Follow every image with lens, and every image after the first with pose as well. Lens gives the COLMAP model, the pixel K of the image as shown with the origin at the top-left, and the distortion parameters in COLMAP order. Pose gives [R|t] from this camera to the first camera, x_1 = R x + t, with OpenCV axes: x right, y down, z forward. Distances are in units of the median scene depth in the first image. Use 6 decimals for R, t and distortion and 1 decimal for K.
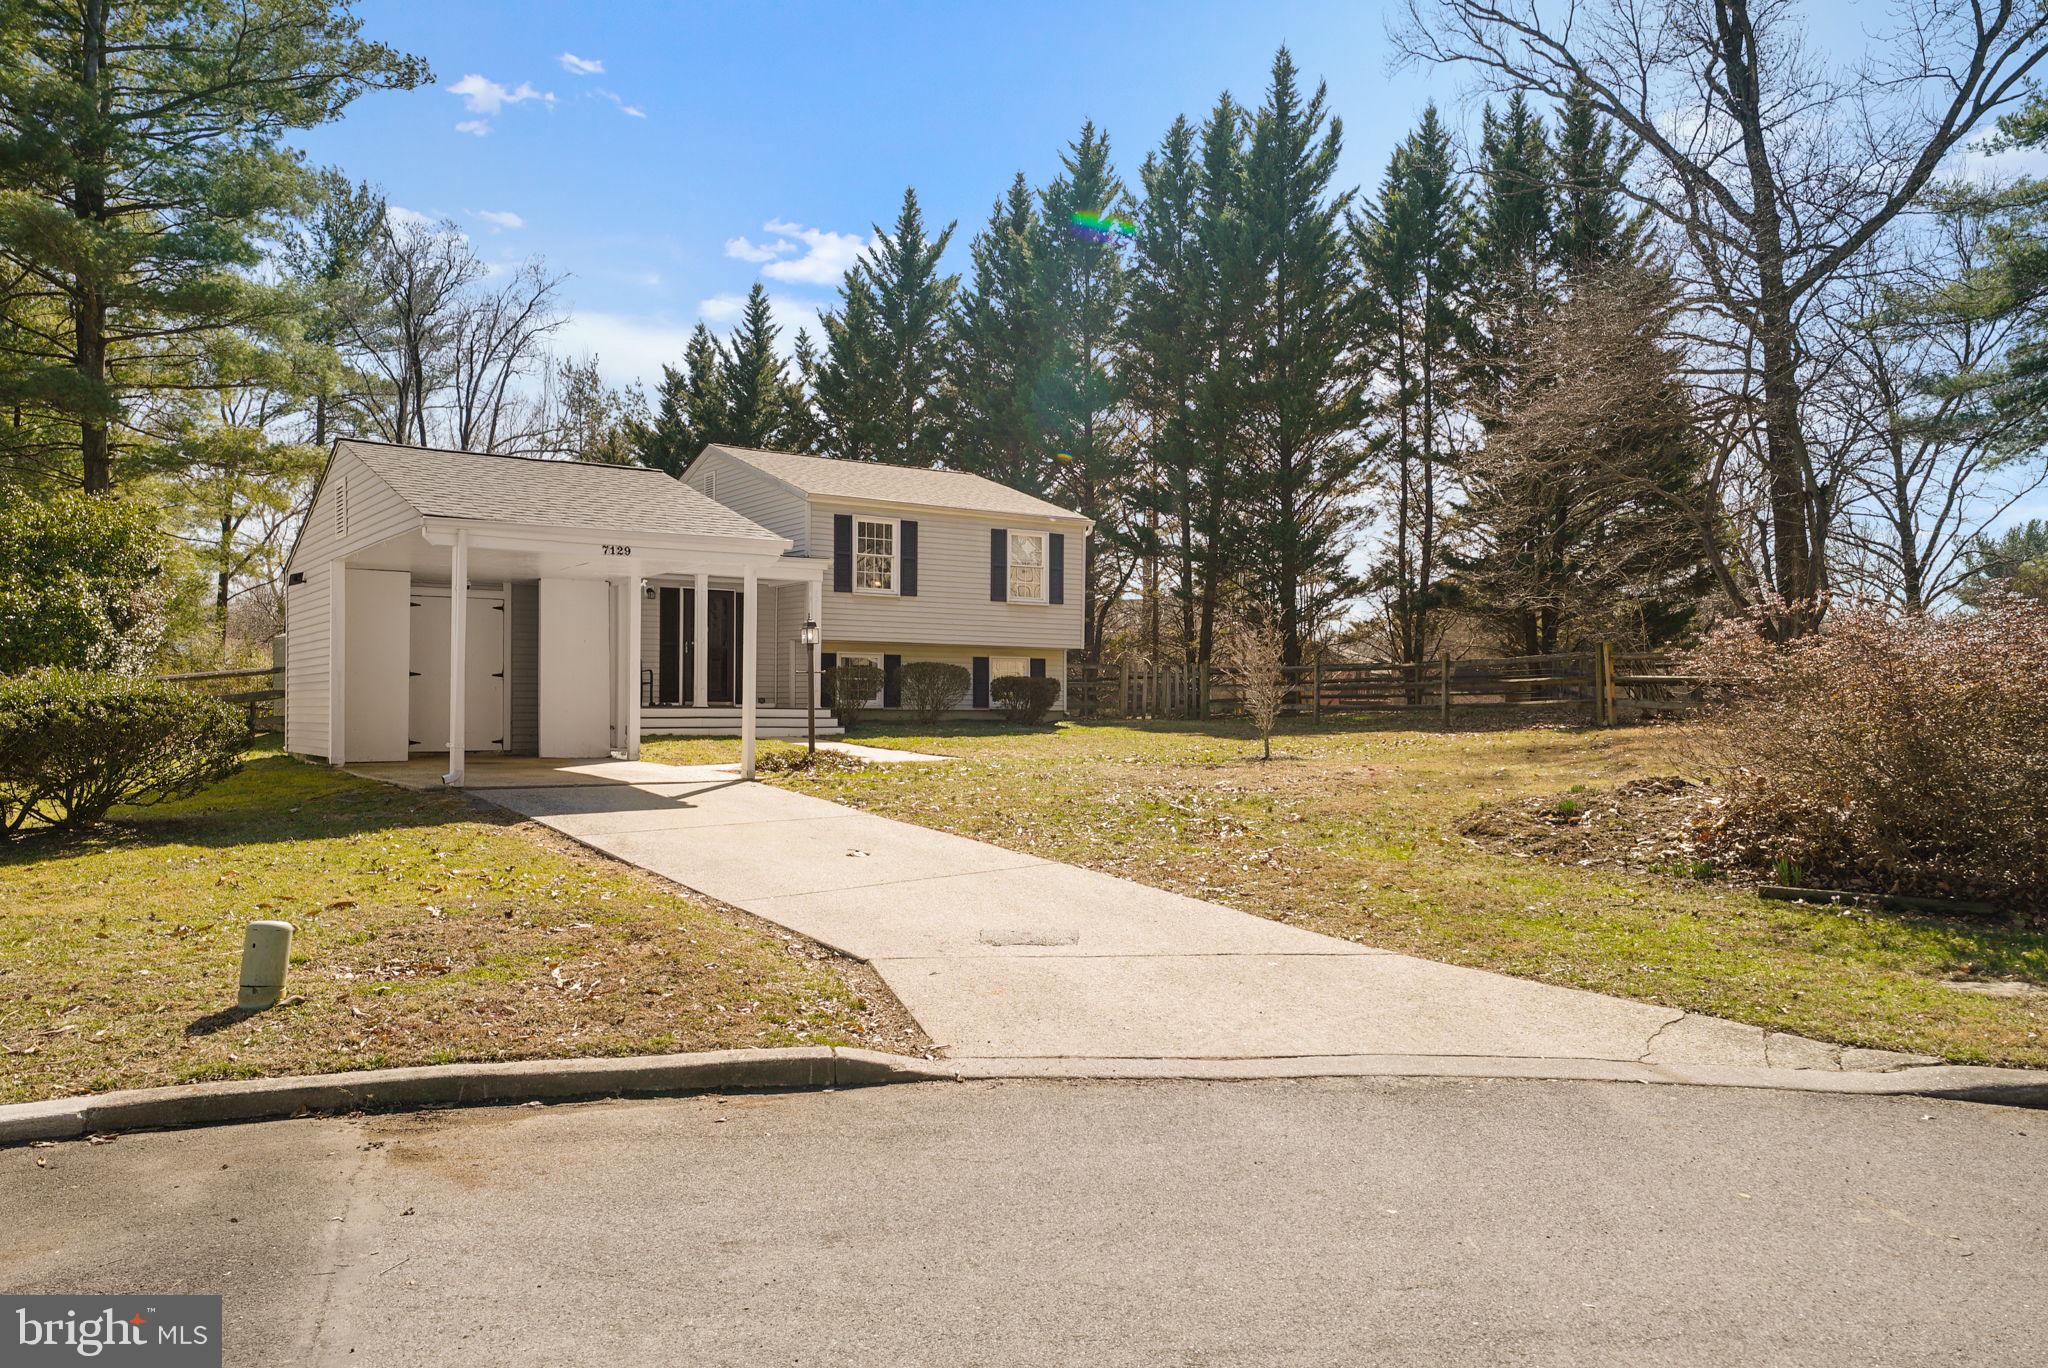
lens RADIAL K [[1517.7, 0, 1018.7], [0, 1517.7, 696.1], [0, 0, 1]] dist [-0.001350, 0.126096]
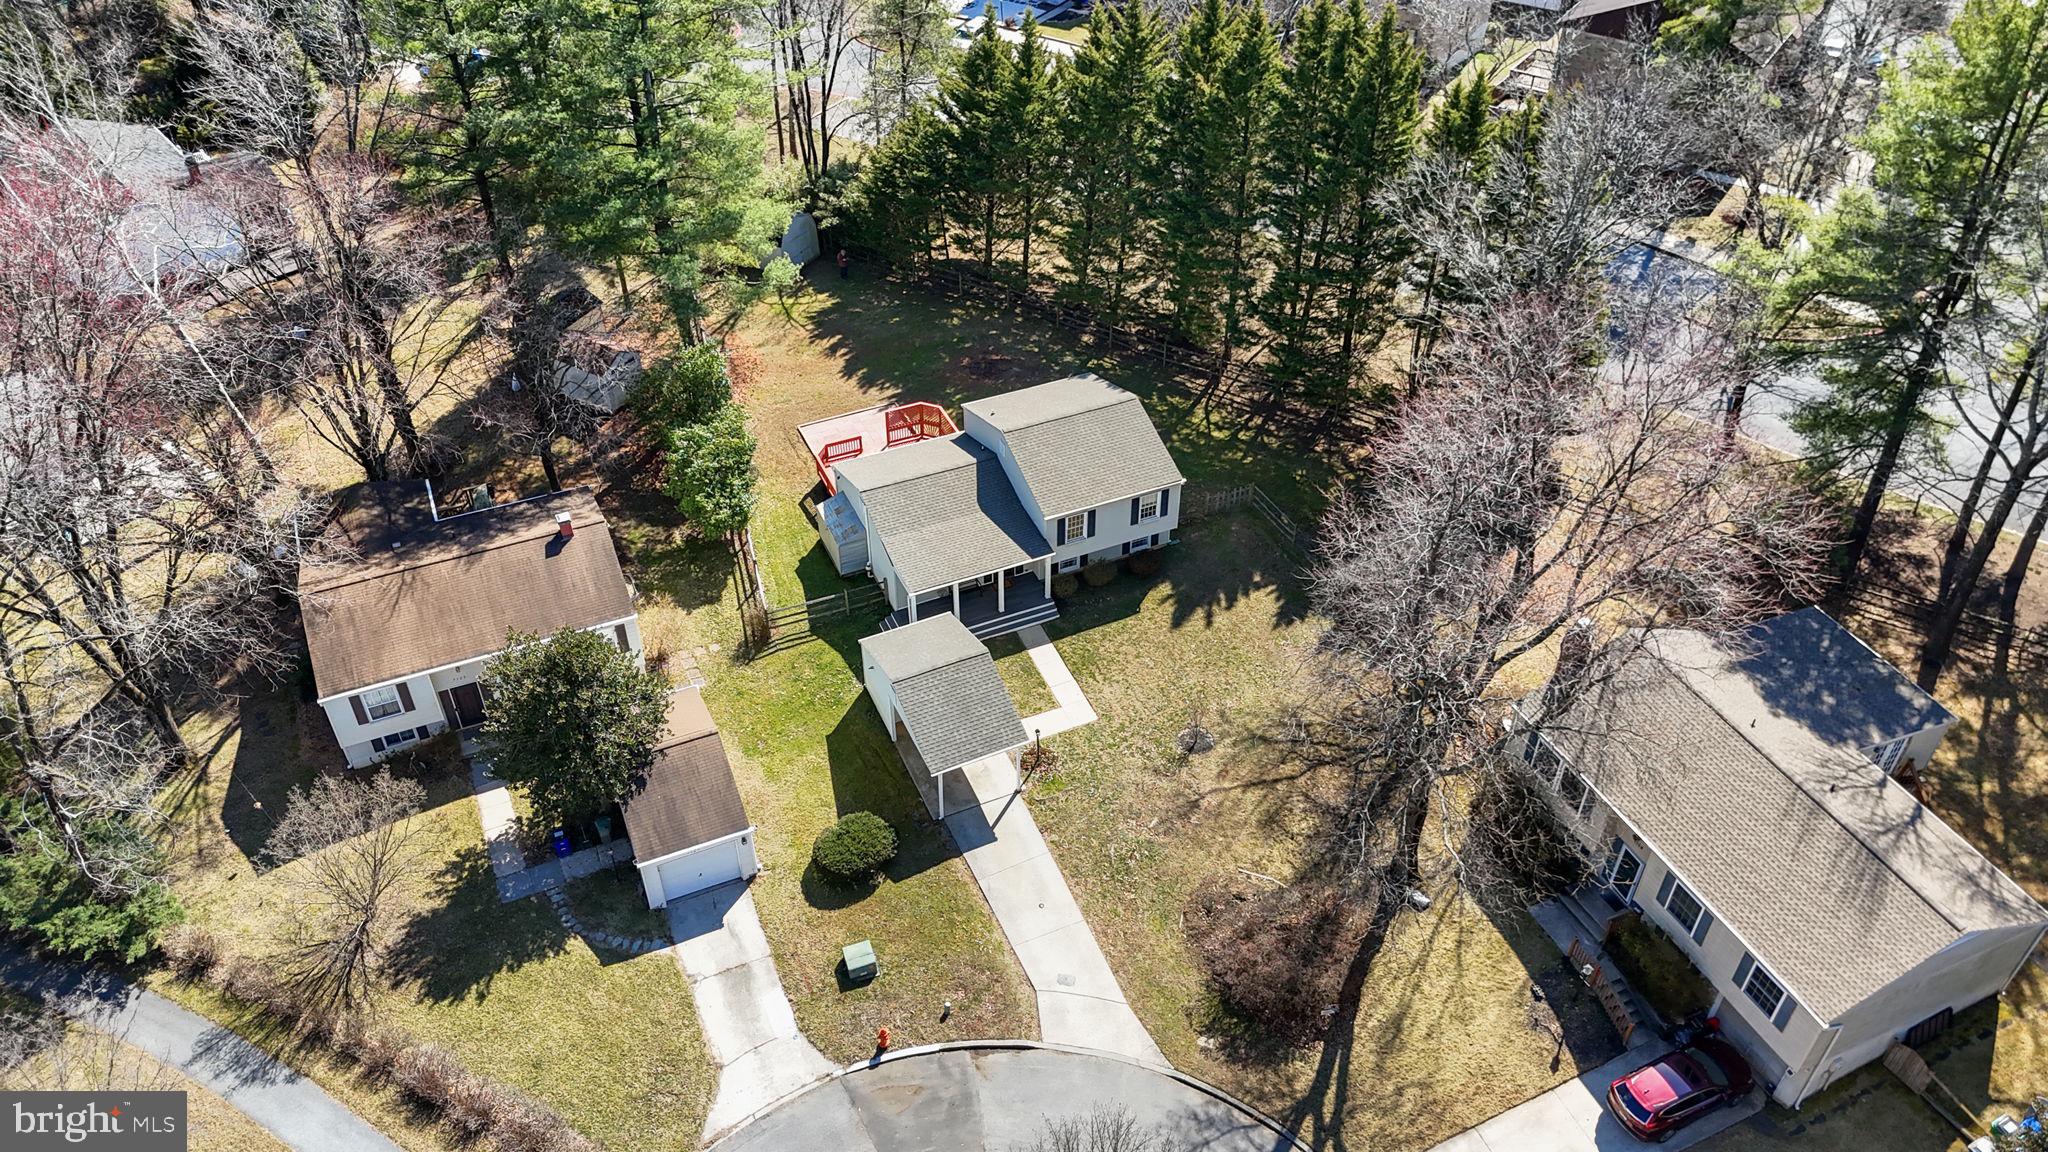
lens RADIAL K [[1542.1, 0, 1031.3], [0, 1542.1, 571.6], [0, 0, 1]] dist [0.068521, -0.082416]
pose [[0.982862, 0.120011, -0.139926, 0.154196], [0.003191, 0.747867, 0.663841, -1.434975], [0.184314, -0.652911, 0.734667, -0.670646]]
